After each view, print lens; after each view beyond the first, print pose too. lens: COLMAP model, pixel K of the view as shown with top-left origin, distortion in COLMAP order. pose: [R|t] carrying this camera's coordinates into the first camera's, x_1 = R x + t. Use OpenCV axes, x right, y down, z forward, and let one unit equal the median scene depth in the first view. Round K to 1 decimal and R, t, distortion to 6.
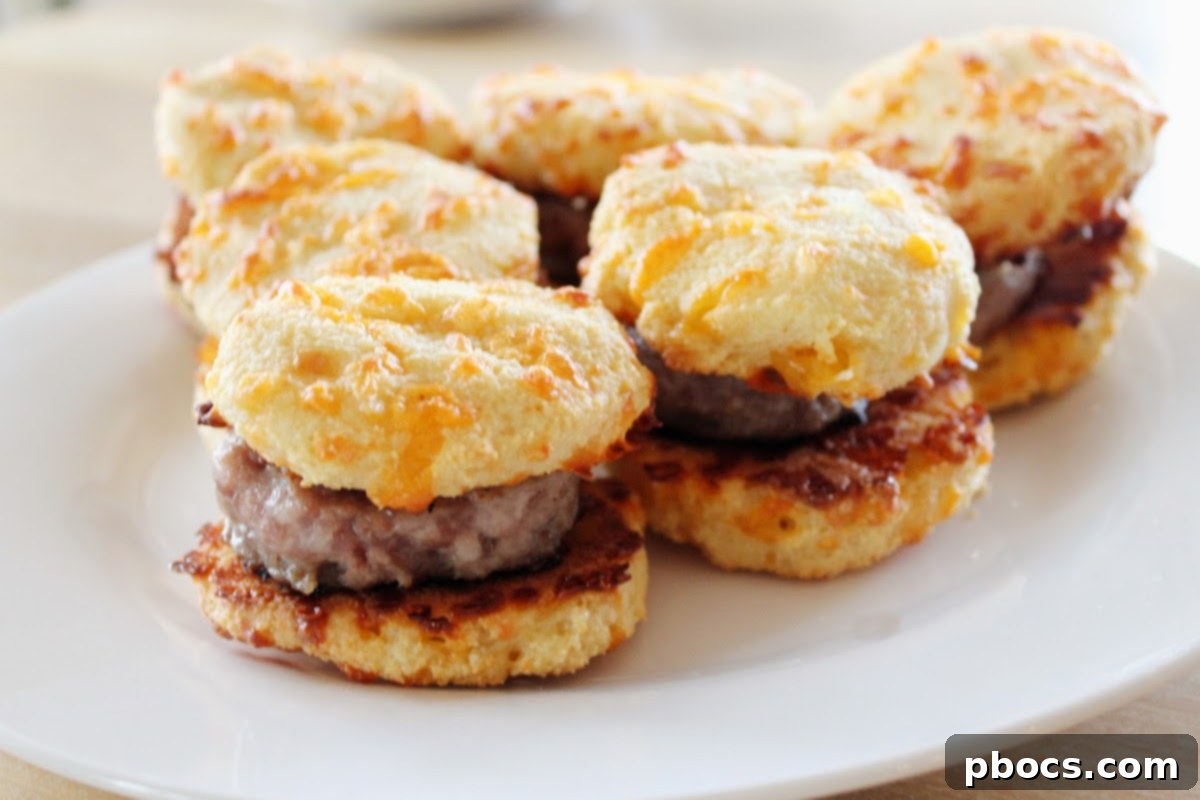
lens RADIAL K [[1688.3, 0, 600.0], [0, 1688.3, 400.0], [0, 0, 1]] dist [0.007547, -0.007453]
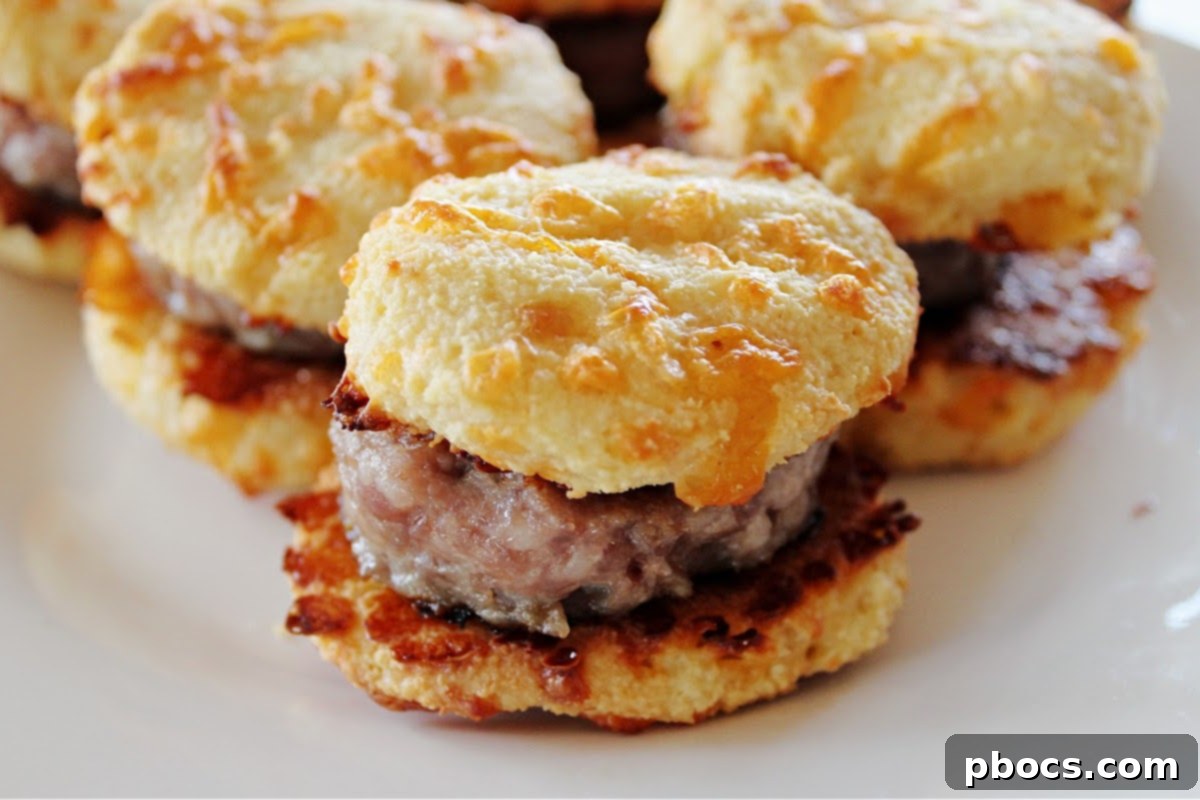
lens RADIAL K [[1688.3, 0, 600.0], [0, 1688.3, 400.0], [0, 0, 1]] dist [0.007547, -0.007453]
pose [[0.928209, -0.177548, 0.326962, -0.373560], [0.131925, 0.978753, 0.156965, -0.093296], [-0.347884, -0.102562, 0.931911, 0.339098]]
